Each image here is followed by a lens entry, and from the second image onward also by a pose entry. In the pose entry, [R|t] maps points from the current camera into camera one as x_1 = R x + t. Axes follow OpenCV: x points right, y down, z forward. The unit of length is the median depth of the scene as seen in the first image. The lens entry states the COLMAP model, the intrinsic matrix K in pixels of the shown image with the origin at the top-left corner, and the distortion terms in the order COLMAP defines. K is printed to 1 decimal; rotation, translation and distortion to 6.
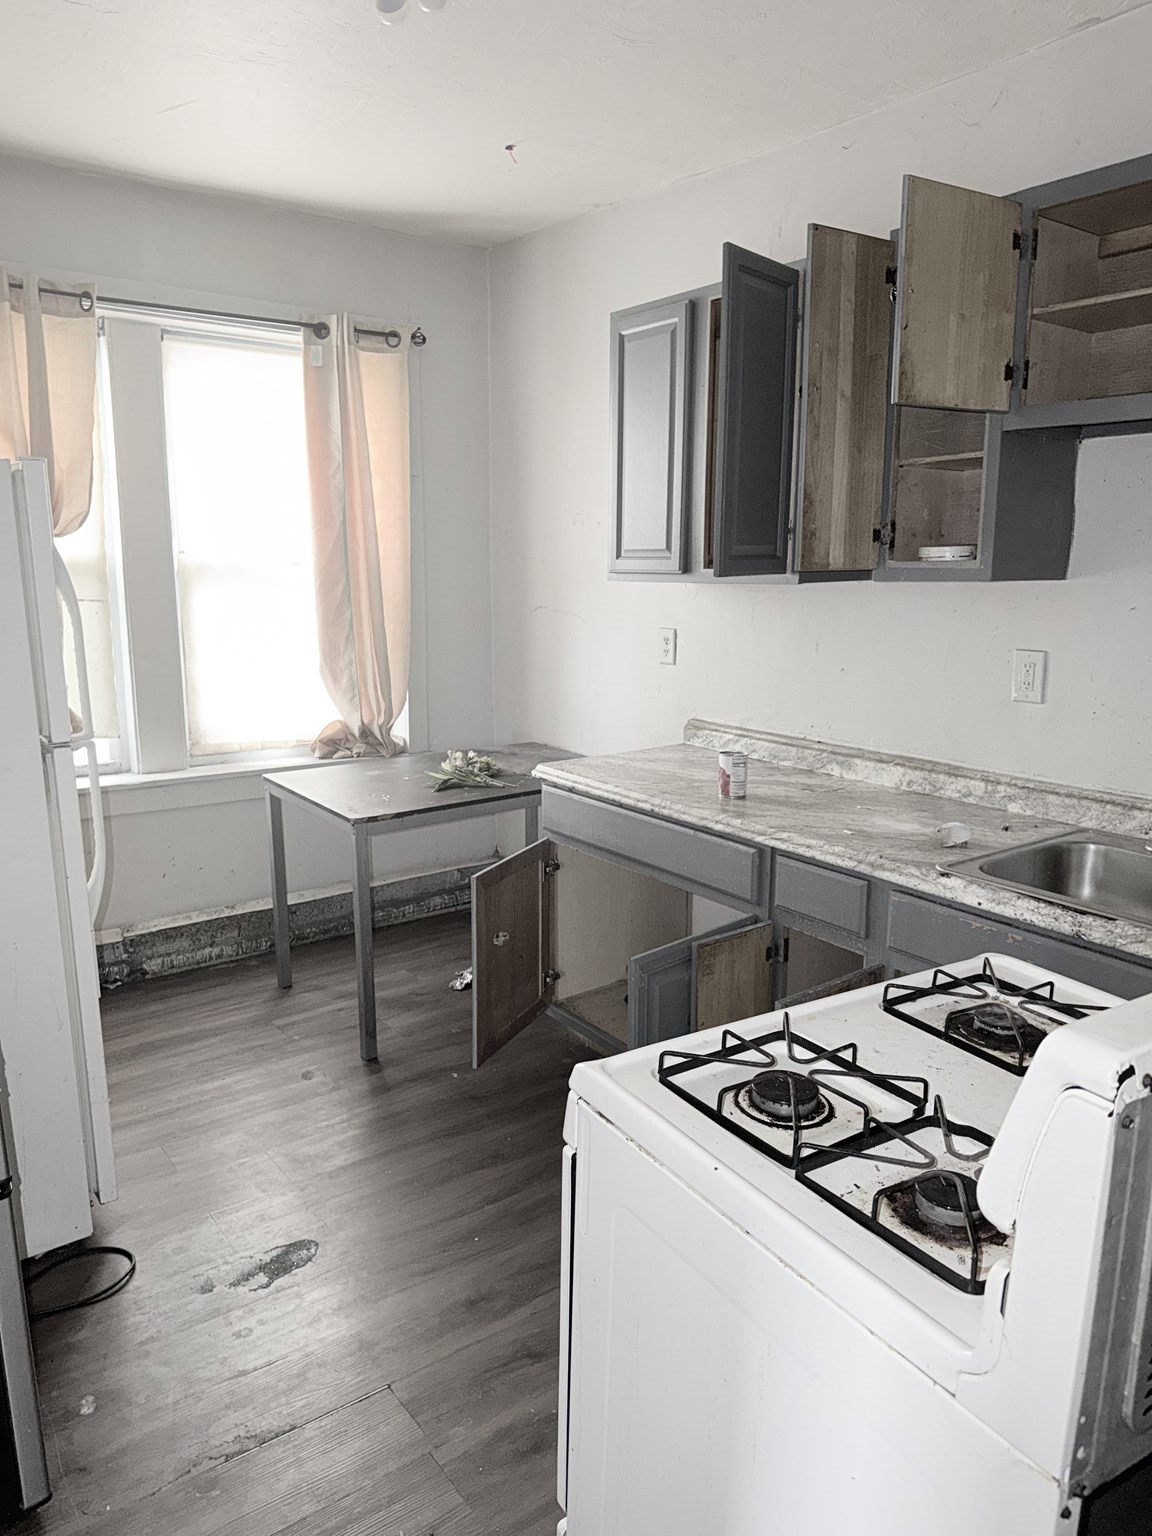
lens RADIAL K [[1084.0, 0, 573.0], [0, 1084.0, 768.6], [0, 0, 1]] dist [0.071322, -0.061872]
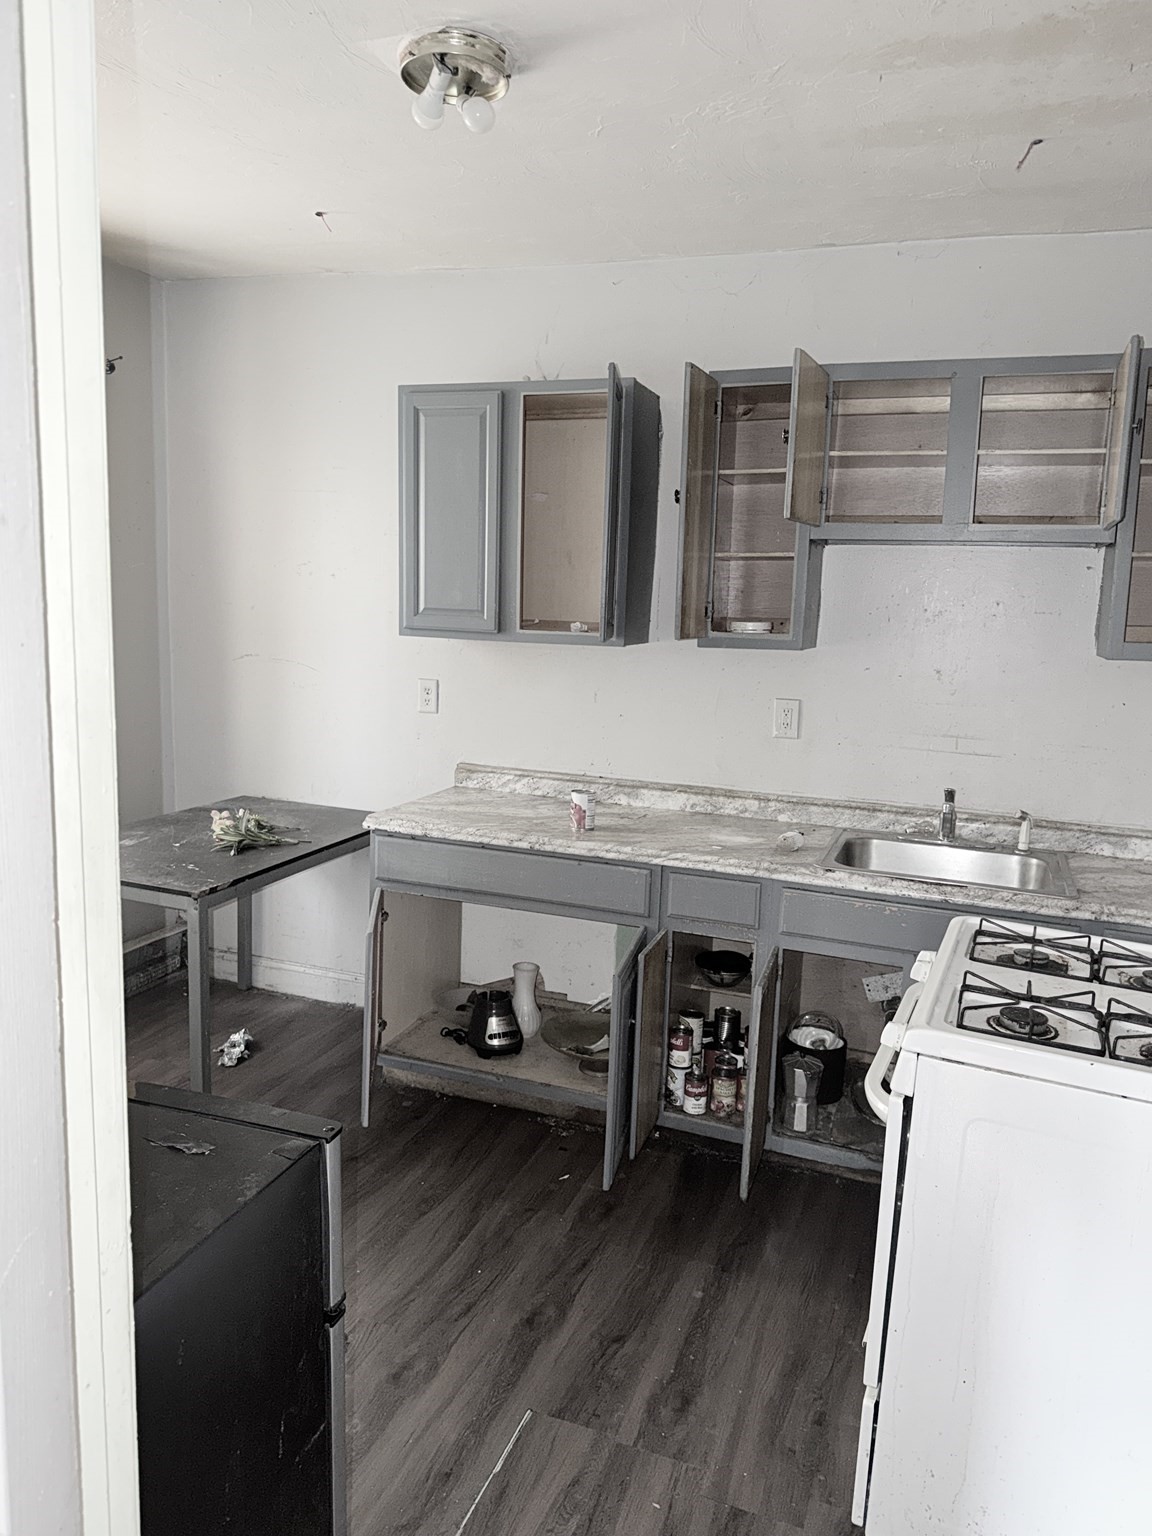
lens RADIAL K [[1084.0, 0, 580.2], [0, 1084.0, 766.0], [0, 0, 1]] dist [0.071322, -0.061872]
pose [[0.816153, -0.055120, 0.575200, -0.524154], [0.071492, 0.997424, -0.005860, -0.035060], [-0.573396, 0.045905, 0.817992, 0.059787]]
